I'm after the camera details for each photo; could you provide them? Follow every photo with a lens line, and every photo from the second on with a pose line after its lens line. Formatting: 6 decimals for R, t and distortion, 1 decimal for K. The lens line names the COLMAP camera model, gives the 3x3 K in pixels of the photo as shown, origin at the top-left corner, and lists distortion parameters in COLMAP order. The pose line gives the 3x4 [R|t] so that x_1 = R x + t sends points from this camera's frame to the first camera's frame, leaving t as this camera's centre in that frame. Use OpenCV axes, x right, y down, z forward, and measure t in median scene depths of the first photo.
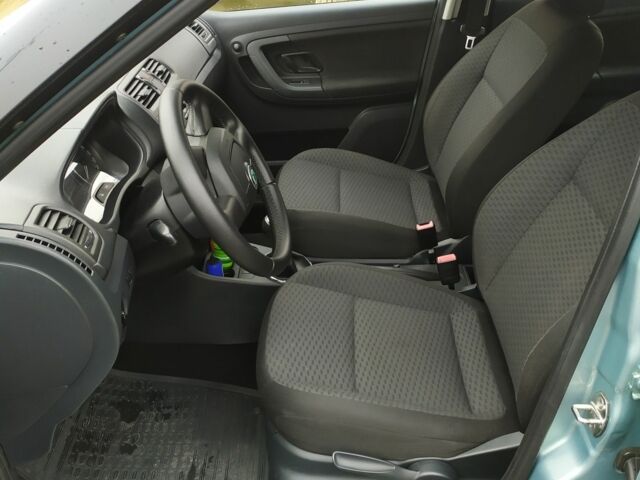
lens RADIAL K [[636.6, 0, 320.0], [0, 636.6, 240.0], [0, 0, 1]] dist [0.046491, 0.001378]
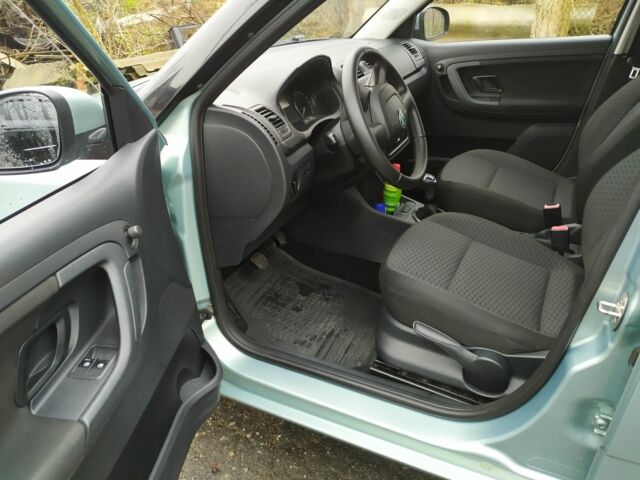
lens RADIAL K [[478.4, 0, 320.0], [0, 478.4, 240.0], [0, 0, 1]] dist [0.078913, -0.080643]
pose [[0.899664, 0.199960, -0.388099, 0.138342], [-0.219449, 0.975605, -0.006050, 0.145383], [0.377421, 0.090611, 0.921598, -0.028897]]
